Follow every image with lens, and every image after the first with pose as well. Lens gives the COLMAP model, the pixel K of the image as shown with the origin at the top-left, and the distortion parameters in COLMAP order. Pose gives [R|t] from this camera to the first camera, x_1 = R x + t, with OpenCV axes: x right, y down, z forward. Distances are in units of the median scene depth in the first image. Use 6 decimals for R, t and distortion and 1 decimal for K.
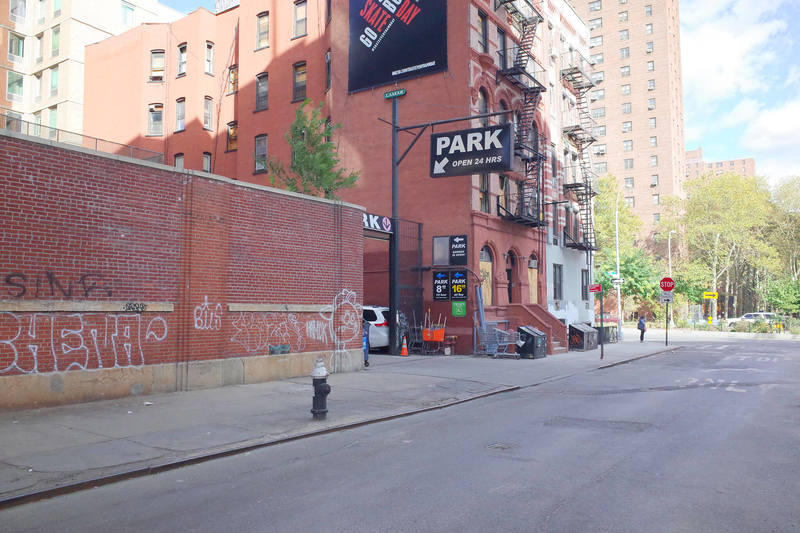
lens RADIAL K [[620.6, 0, 387.5], [0, 620.6, 250.9], [0, 0, 1]] dist [-0.007993, -0.000709]
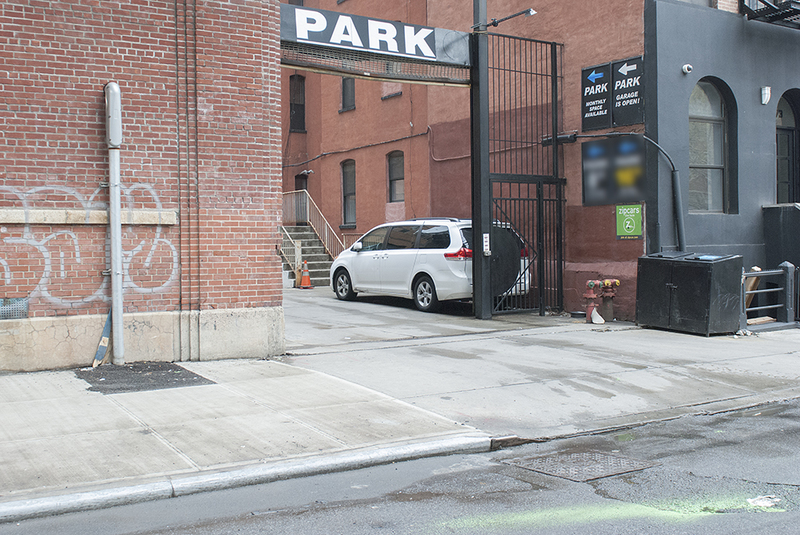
lens RADIAL K [[841.9, 0, 412.8], [0, 841.9, 254.3], [0, 0, 1]] dist [-0.029430, -0.029547]
pose [[0.915474, -0.005686, -0.402338, 0.226478], [0.049968, 0.993767, 0.099651, 0.049758], [0.399263, -0.111332, 0.910052, 0.383215]]
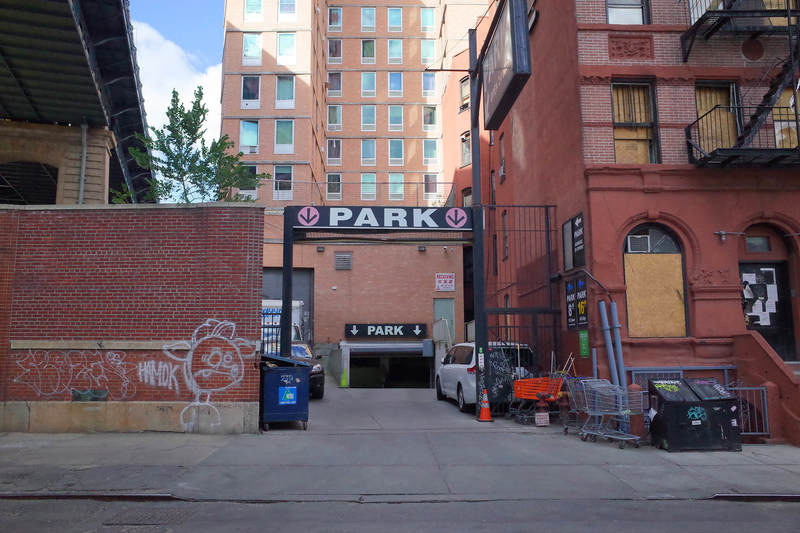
lens RADIAL K [[626.0, 0, 400.0], [0, 626.0, 266.5], [0, 0, 1]] dist [-0.080601, 0.098510]
pose [[0.593926, -0.114138, -0.796382, 0.487519], [0.080873, 0.993341, -0.082052, 0.058621], [0.800445, -0.015673, 0.599202, 0.551828]]
